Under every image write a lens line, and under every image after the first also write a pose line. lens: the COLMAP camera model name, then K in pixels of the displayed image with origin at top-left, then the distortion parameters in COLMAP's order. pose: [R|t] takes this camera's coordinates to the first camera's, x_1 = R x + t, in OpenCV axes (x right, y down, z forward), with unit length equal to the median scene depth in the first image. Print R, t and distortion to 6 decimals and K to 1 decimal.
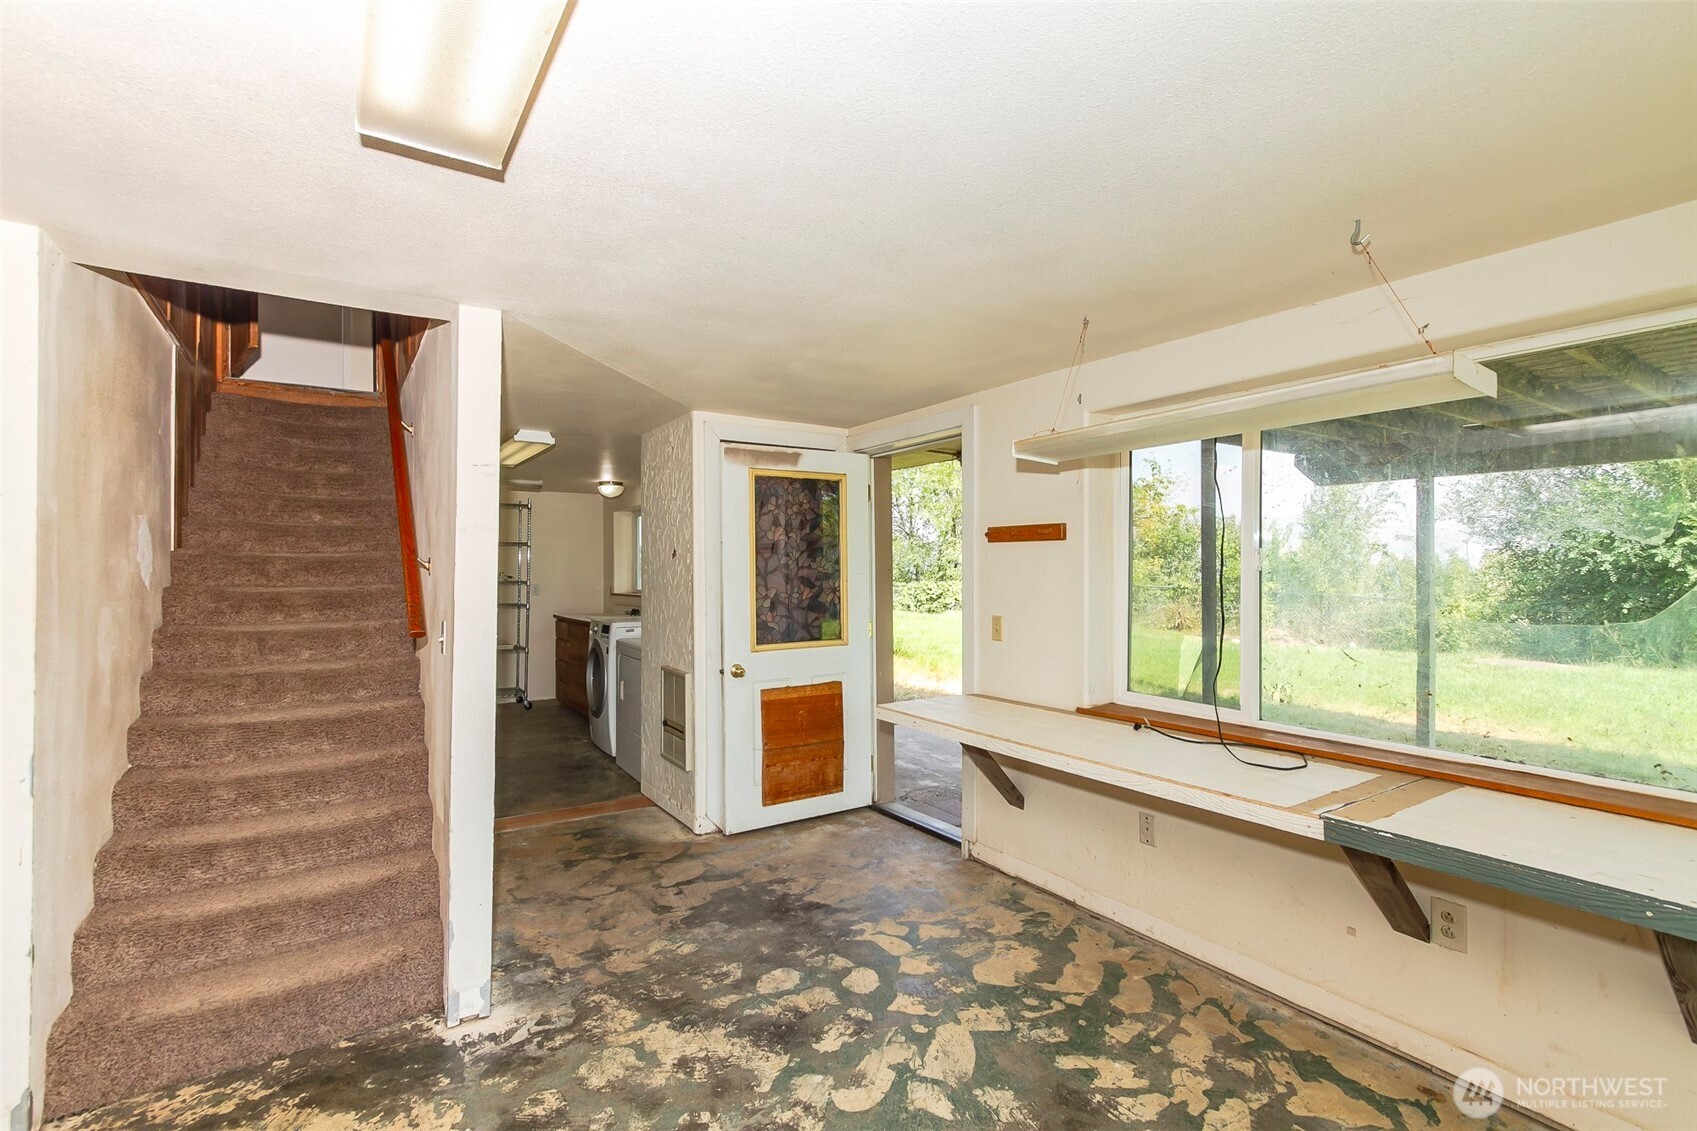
lens RADIAL K [[768.7, 0, 850.2], [0, 768.7, 565.9], [0, 0, 1]] dist [-0.009702, -0.001568]
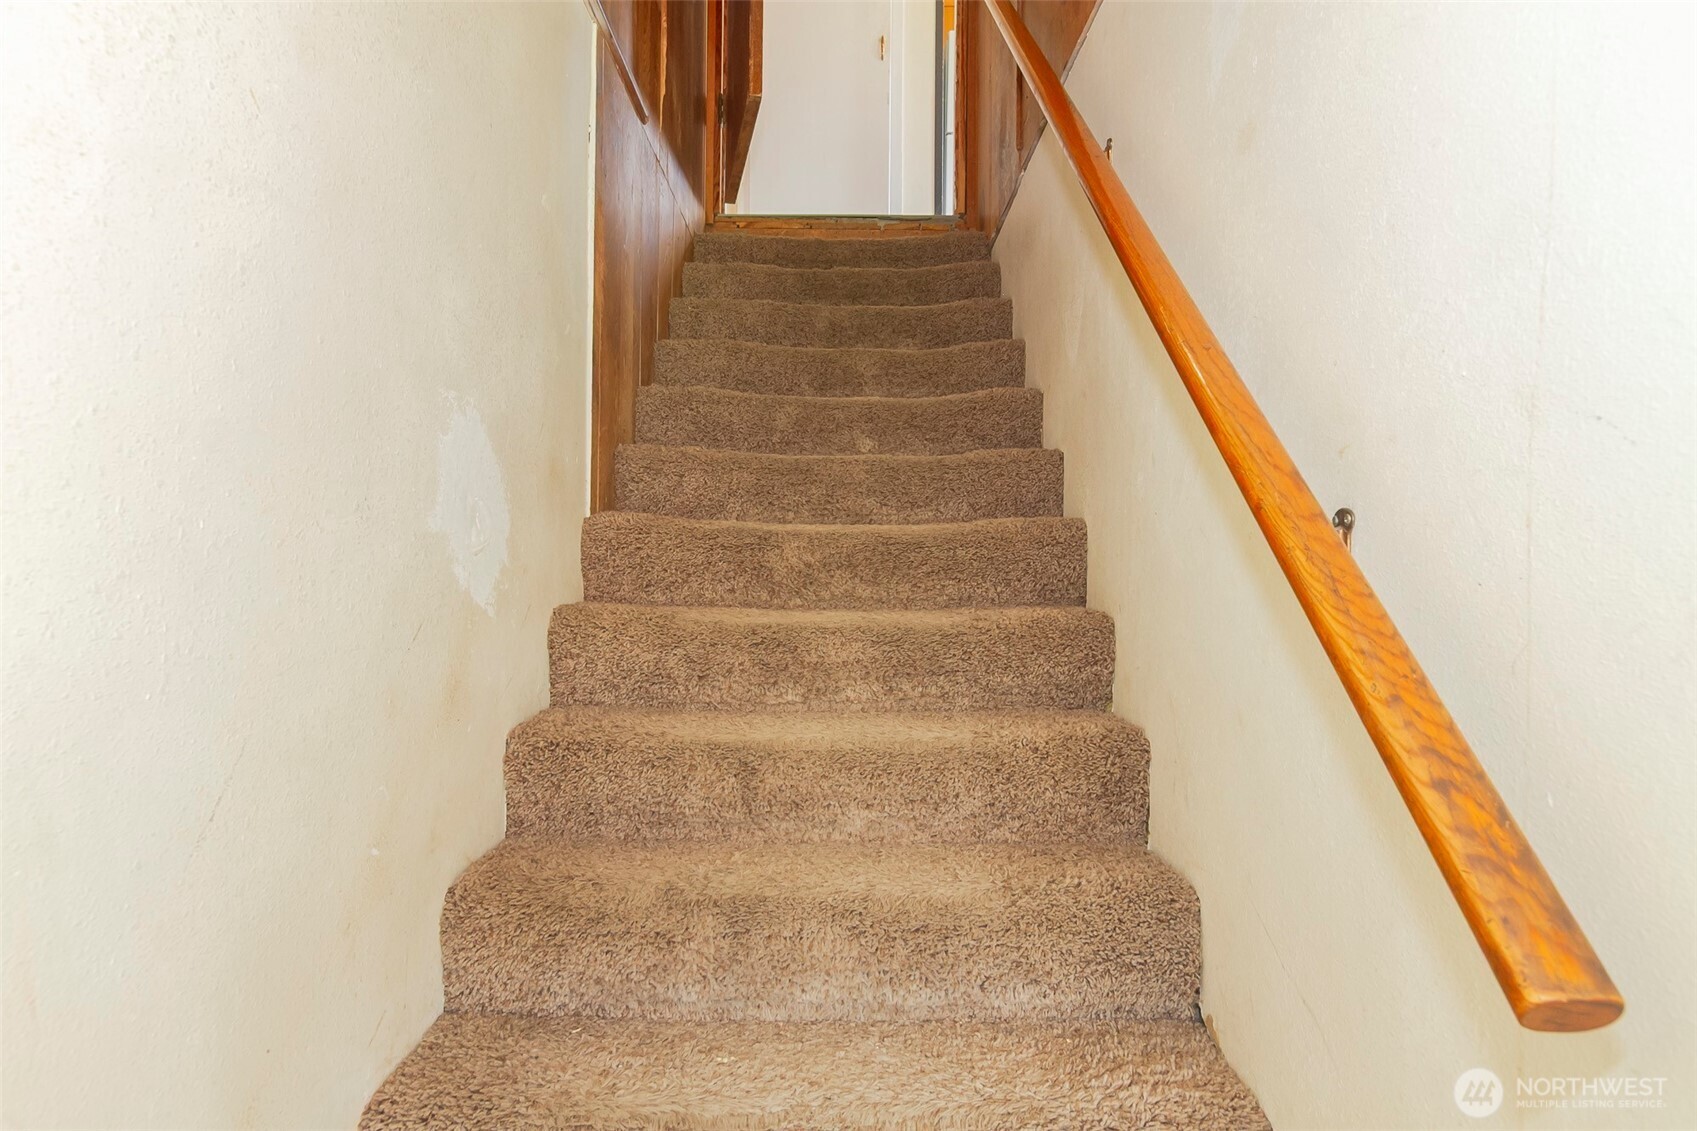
lens RADIAL K [[1011.8, 0, 848.1], [0, 1011.8, 564.4], [0, 0, 1]] dist [0.000820, 0.000002]
pose [[0.831169, 0.009298, -0.555943, -0.442886], [-0.009718, 0.999950, 0.002195, 0.003313], [0.555935, 0.003579, 0.831218, 0.593583]]
